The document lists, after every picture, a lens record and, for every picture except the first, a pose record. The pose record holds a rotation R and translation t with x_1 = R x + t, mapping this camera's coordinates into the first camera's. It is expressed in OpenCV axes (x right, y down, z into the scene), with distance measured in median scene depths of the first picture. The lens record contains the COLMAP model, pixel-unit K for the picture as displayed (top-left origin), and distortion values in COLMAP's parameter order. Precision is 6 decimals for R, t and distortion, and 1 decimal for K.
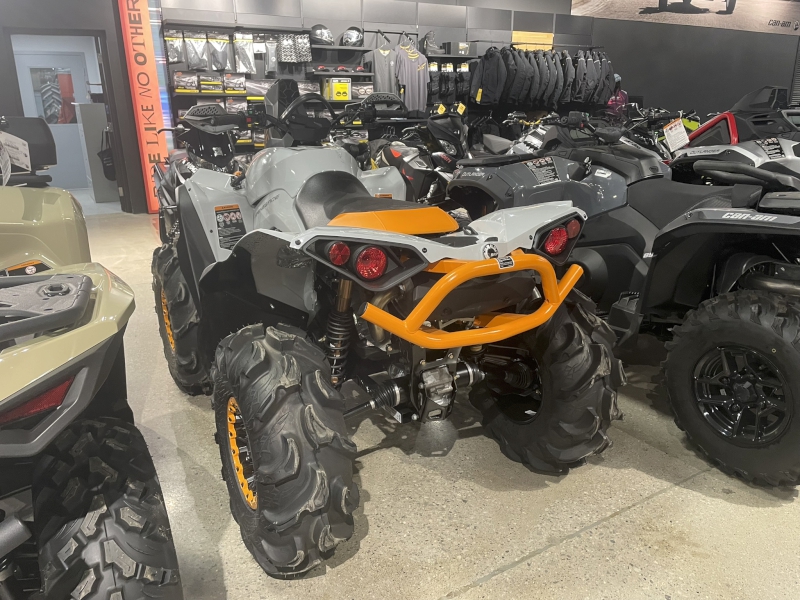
lens RADIAL K [[602.2, 0, 401.5], [0, 602.2, 305.7], [0, 0, 1]] dist [0.014629, -0.026434]
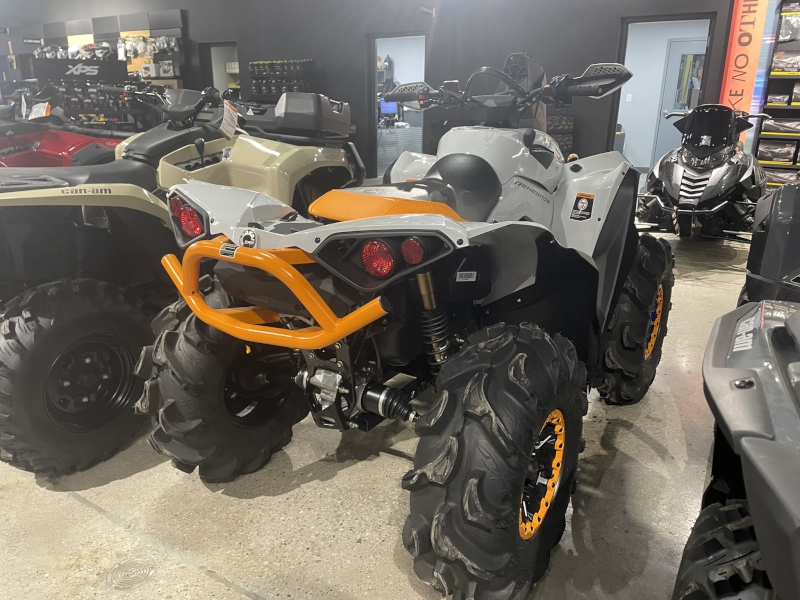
lens RADIAL K [[602.2, 0, 401.1], [0, 602.2, 293.4], [0, 0, 1]] dist [0.014629, -0.026434]
pose [[0.462585, 0.287818, -0.838556, 0.201711], [-0.288220, 0.943282, 0.164768, -0.044682], [0.838418, 0.165470, 0.519303, 0.148814]]
